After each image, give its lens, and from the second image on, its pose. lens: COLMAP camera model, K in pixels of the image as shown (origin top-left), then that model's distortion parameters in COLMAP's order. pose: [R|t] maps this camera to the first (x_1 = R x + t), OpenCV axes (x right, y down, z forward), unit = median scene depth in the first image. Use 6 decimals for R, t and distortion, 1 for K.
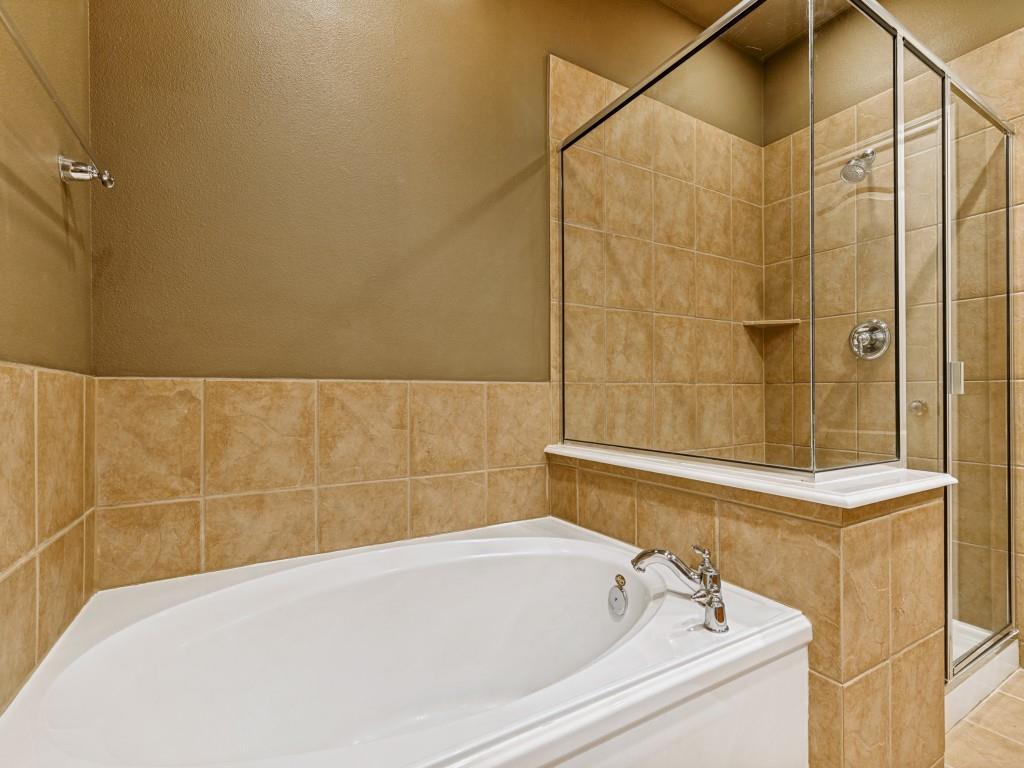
lens RADIAL K [[469.7, 0, 512.2], [0, 469.7, 390.6], [0, 0, 1]] dist [0.009905, -0.002044]
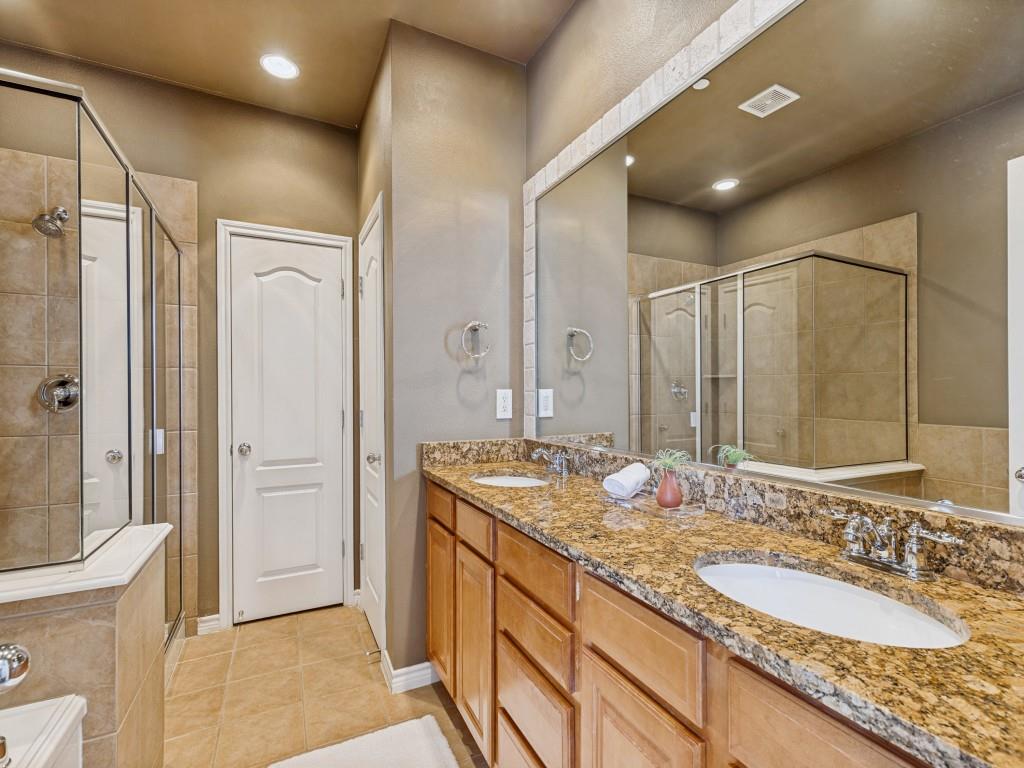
lens RADIAL K [[469.7, 0, 511.5], [0, 469.7, 390.7], [0, 0, 1]] dist [0.009905, -0.002044]
pose [[0.063668, 0.000666, 0.997971, -0.203236], [-0.000146, 1.000000, -0.000658, -0.113165], [-0.997971, -0.000103, 0.063668, -0.036682]]
